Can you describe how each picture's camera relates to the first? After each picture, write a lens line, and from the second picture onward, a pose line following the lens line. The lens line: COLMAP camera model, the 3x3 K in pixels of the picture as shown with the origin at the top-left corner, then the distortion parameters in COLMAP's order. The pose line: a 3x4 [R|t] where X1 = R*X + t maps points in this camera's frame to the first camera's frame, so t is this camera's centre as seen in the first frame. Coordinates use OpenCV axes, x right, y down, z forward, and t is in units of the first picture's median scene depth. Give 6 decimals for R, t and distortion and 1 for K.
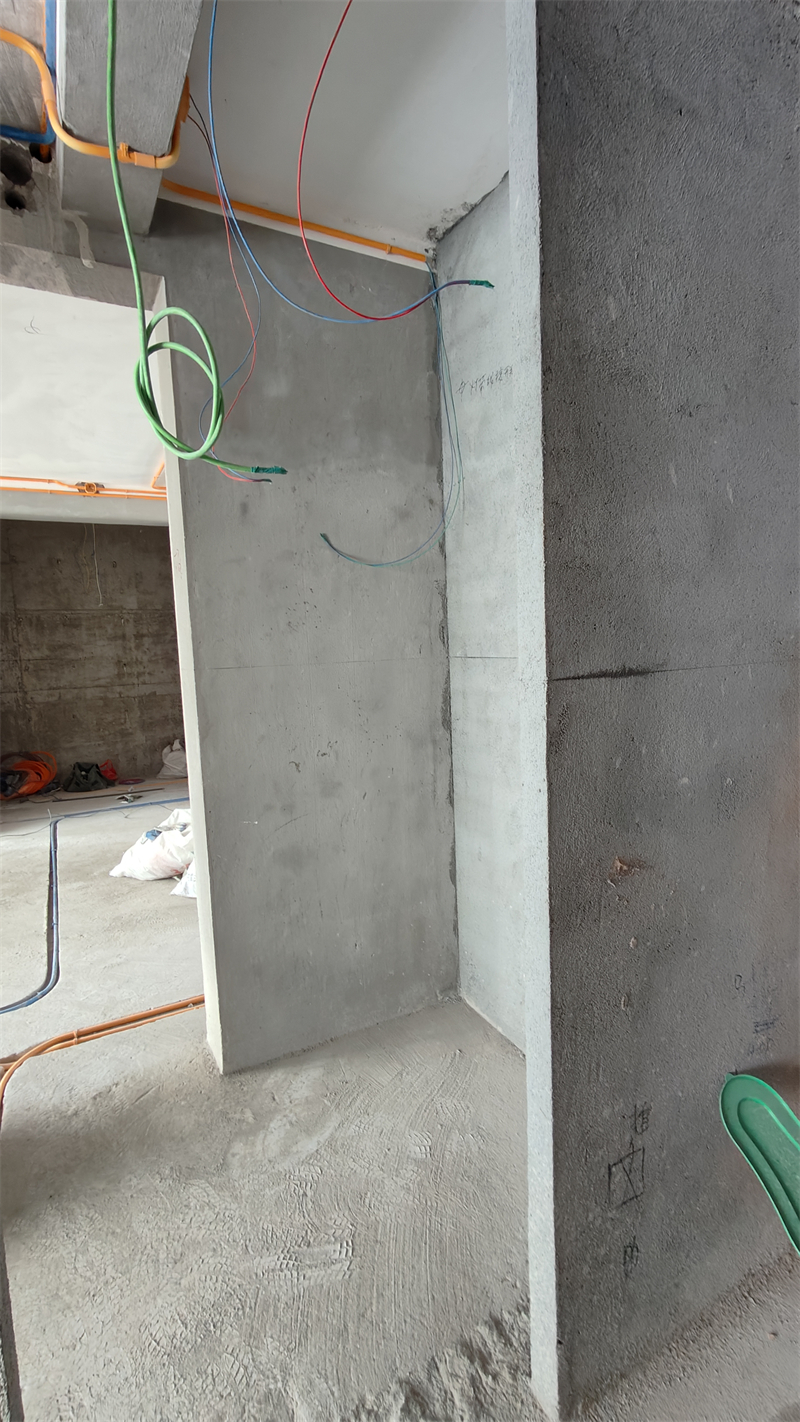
lens RADIAL K [[640.9, 0, 400.0], [0, 640.9, 711.0], [0, 0, 1]] dist [-0.002737, 0.000228]
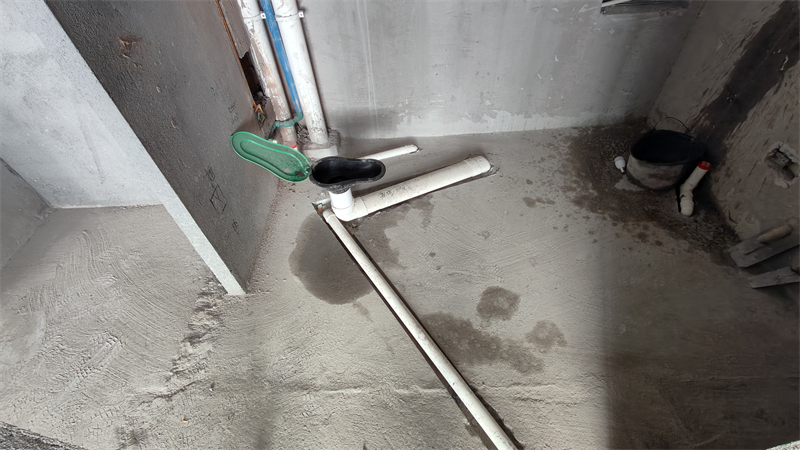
lens RADIAL K [[360.5, 0, 400.5], [0, 360.5, 231.0], [0, 0, 1]] dist [-0.002737, 0.000228]
pose [[0.444557, -0.654949, 0.611074, -0.162264], [0.123412, 0.720469, 0.682417, 0.048580], [-0.887208, -0.227959, 0.401118, -0.044207]]
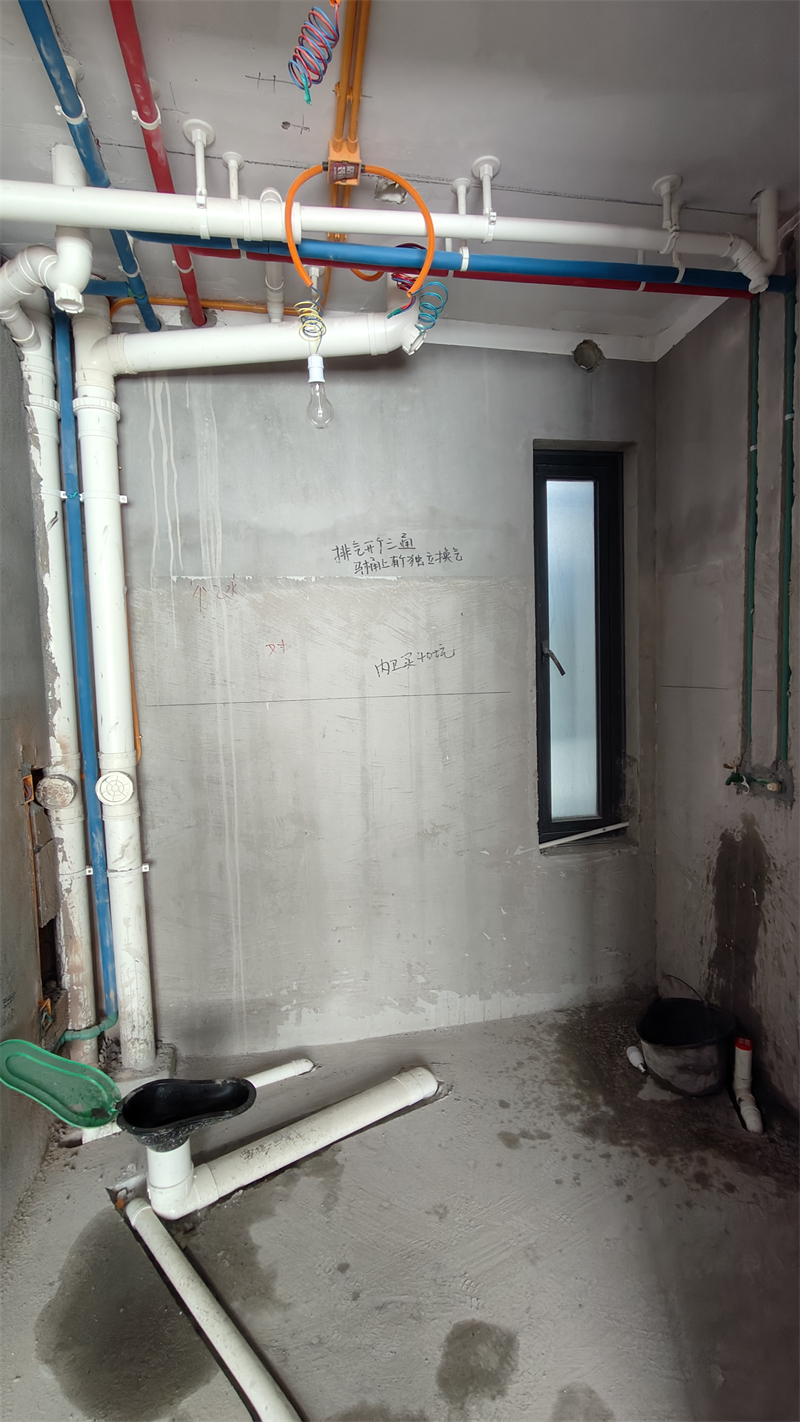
lens RADIAL K [[657.9, 0, 409.0], [0, 657.9, 722.2], [0, 0, 1]] dist [-0.000847, 0.000068]
pose [[0.280741, -0.042376, 0.958848, -0.469121], [0.118079, 0.992961, 0.009311, 0.013282], [-0.952493, 0.110605, 0.283768, -0.221872]]
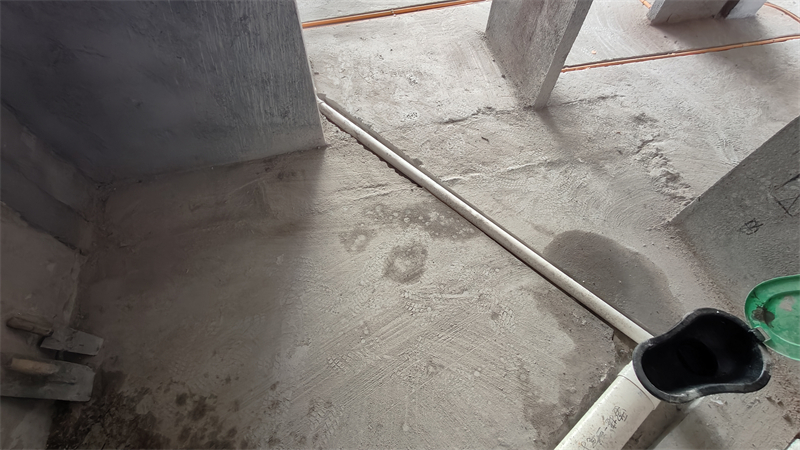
lens RADIAL K [[360.5, 0, 400.5], [0, 360.5, 231.0], [0, 0, 1]] dist [-0.002737, 0.000228]
pose [[-0.221015, 0.862900, -0.454485, 0.968875], [-0.110667, 0.440810, 0.890752, 0.068243], [0.968971, 0.247166, -0.001931, 0.056124]]
